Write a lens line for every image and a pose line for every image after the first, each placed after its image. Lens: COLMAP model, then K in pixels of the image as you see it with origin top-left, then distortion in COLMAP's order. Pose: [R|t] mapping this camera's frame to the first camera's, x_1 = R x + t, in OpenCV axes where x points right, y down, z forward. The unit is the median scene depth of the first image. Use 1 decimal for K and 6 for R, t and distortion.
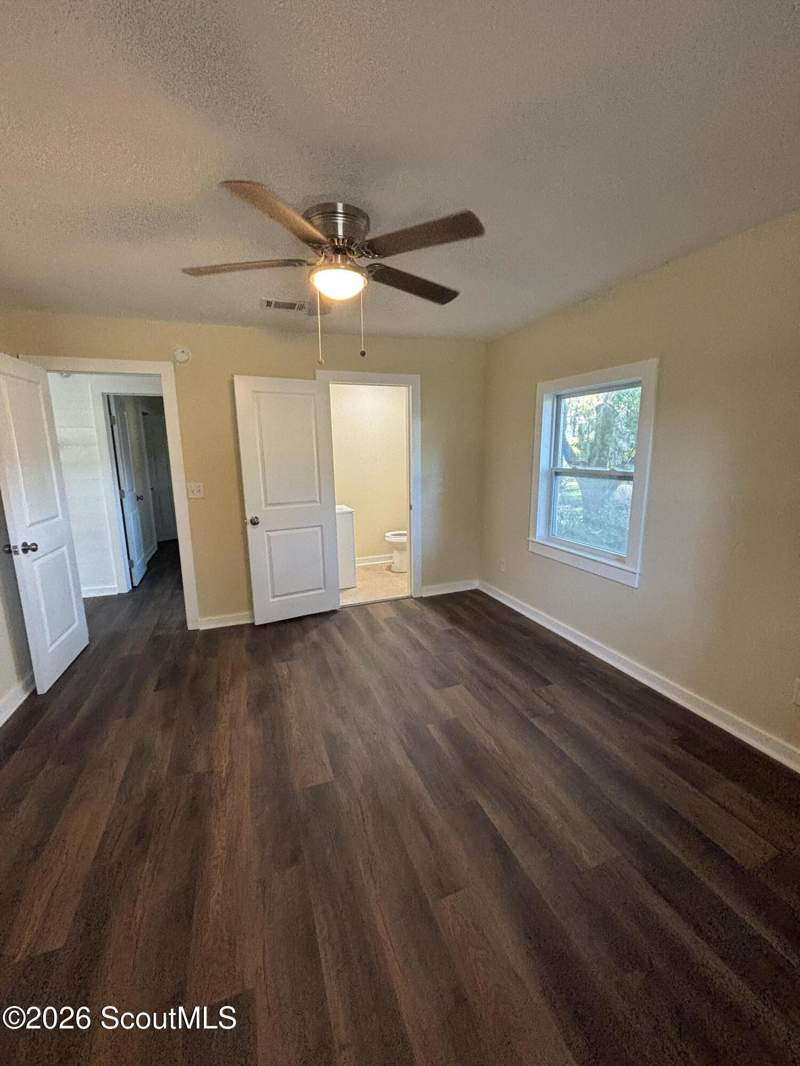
lens RADIAL K [[426.2, 0, 399.4], [0, 426.2, 530.1], [0, 0, 1]] dist [-0.001682, 0.000309]
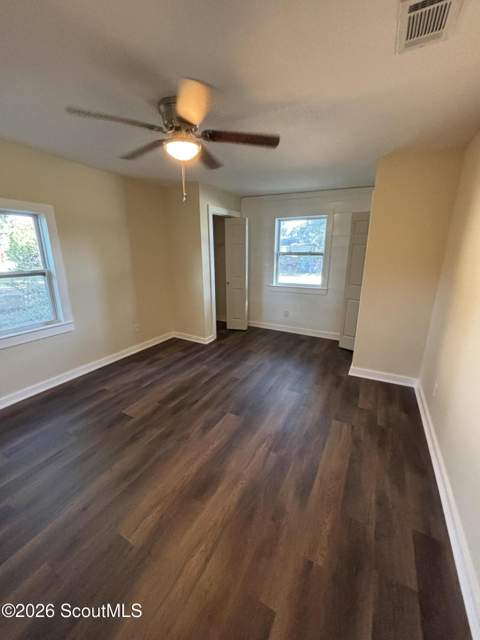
lens RADIAL K [[255.9, 0, 241.3], [0, 255.9, 320.5], [0, 0, 1]] dist [-0.001682, 0.000309]
pose [[-0.663248, -0.187618, 0.724501, -0.865339], [0.149801, 0.915195, 0.374136, -0.249484], [-0.733254, 0.356676, -0.578896, 1.279340]]
